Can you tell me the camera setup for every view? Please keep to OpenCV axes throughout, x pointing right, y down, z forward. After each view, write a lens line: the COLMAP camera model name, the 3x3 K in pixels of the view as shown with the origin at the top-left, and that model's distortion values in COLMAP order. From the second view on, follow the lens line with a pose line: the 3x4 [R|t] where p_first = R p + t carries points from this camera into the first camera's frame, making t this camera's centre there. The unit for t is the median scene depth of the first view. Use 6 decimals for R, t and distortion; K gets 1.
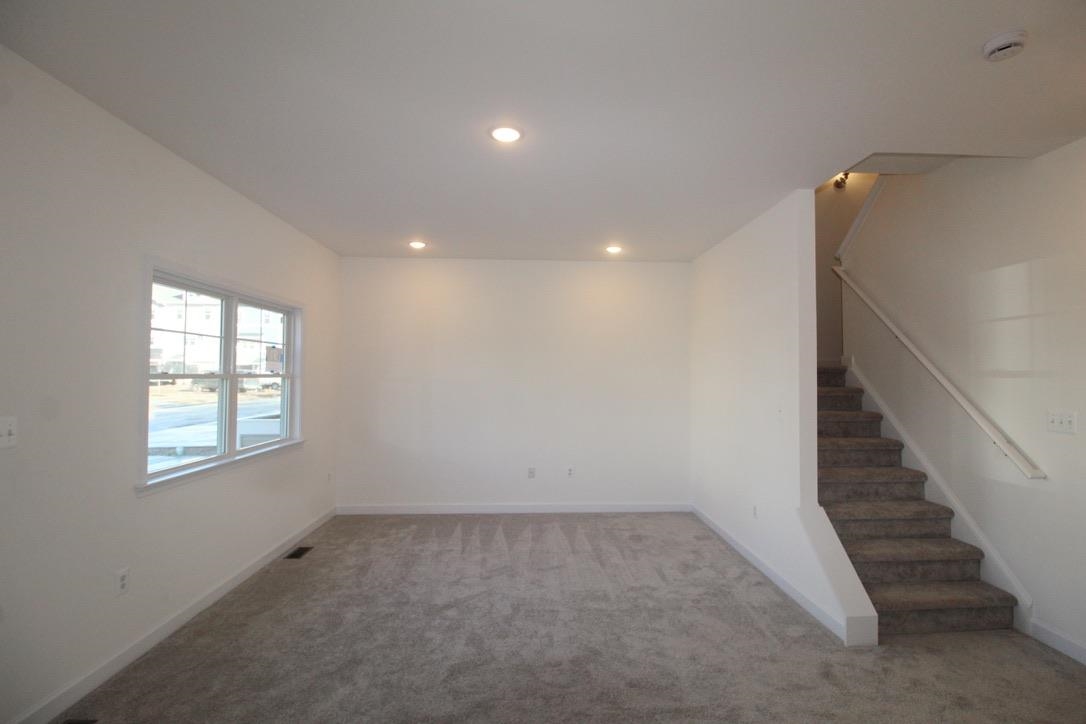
lens RADIAL K [[503.6, 0, 558.0], [0, 503.6, 356.0], [0, 0, 1]] dist [0.009687, -0.017948]
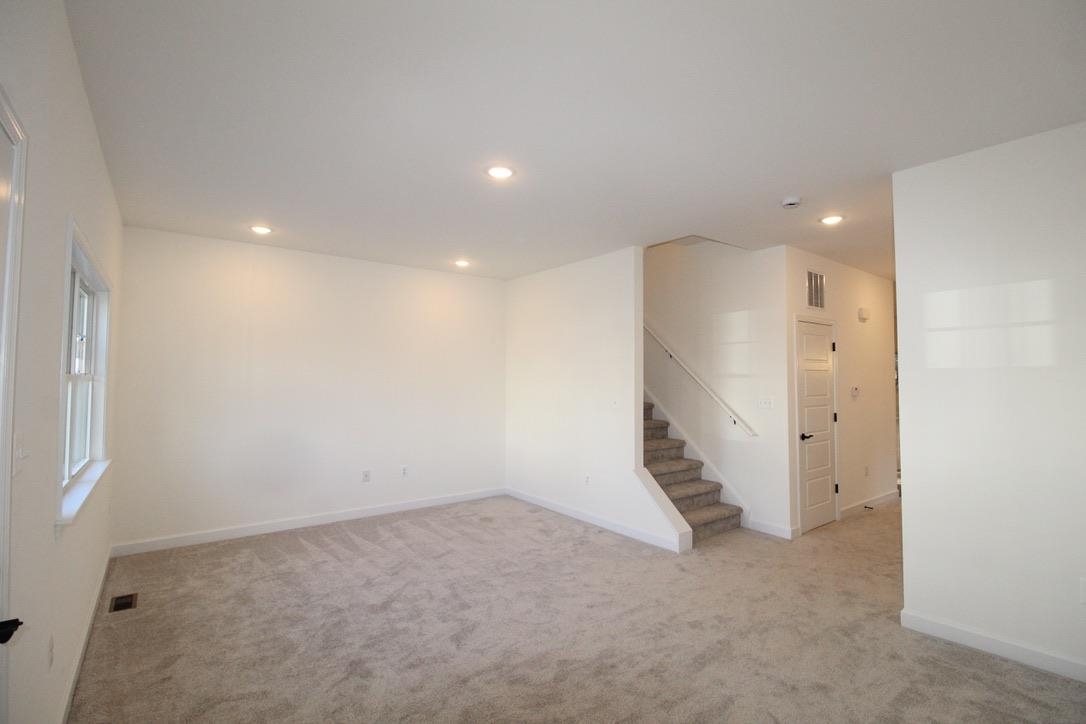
lens RADIAL K [[503.6, 0, 558.0], [0, 503.6, 356.0], [0, 0, 1]] dist [0.009687, -0.017948]
pose [[0.818012, 0.022466, 0.574762, -0.506470], [-0.019810, 0.999745, -0.010883, -0.000754], [-0.574859, -0.002484, 0.818248, -0.037080]]
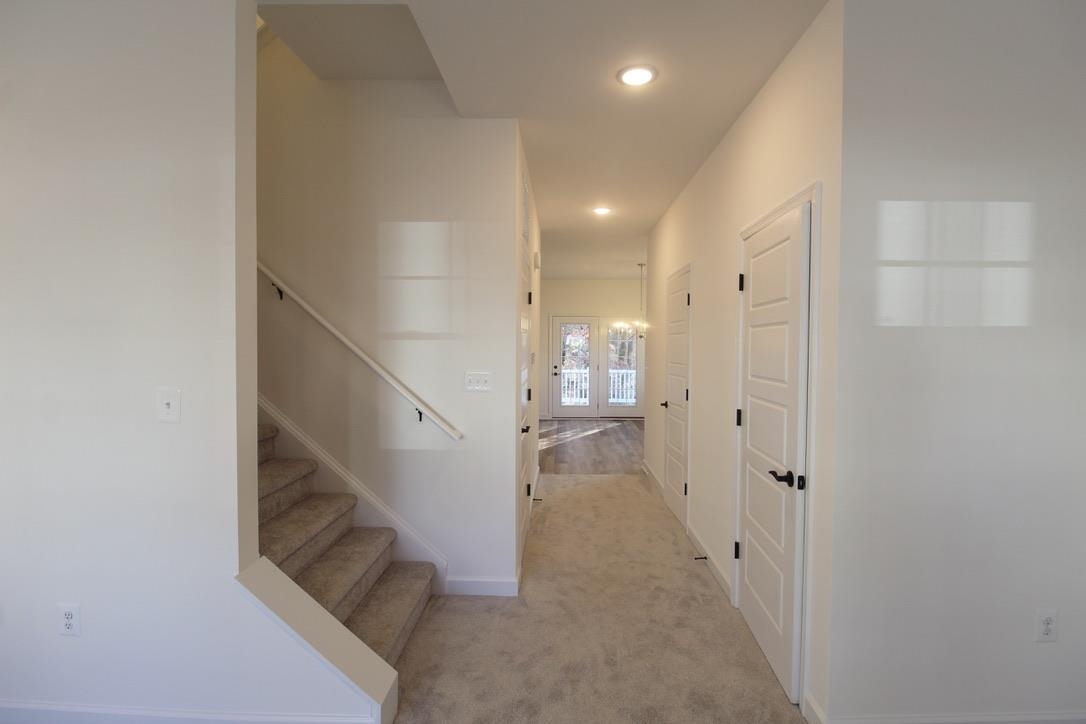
lens RADIAL K [[503.6, 0, 558.0], [0, 503.6, 356.0], [0, 0, 1]] dist [0.009687, -0.017948]
pose [[0.075026, -0.032858, 0.996640, -0.035062], [-0.043088, 0.998417, 0.036160, 0.025031], [-0.996250, -0.045656, 0.073491, 0.602582]]
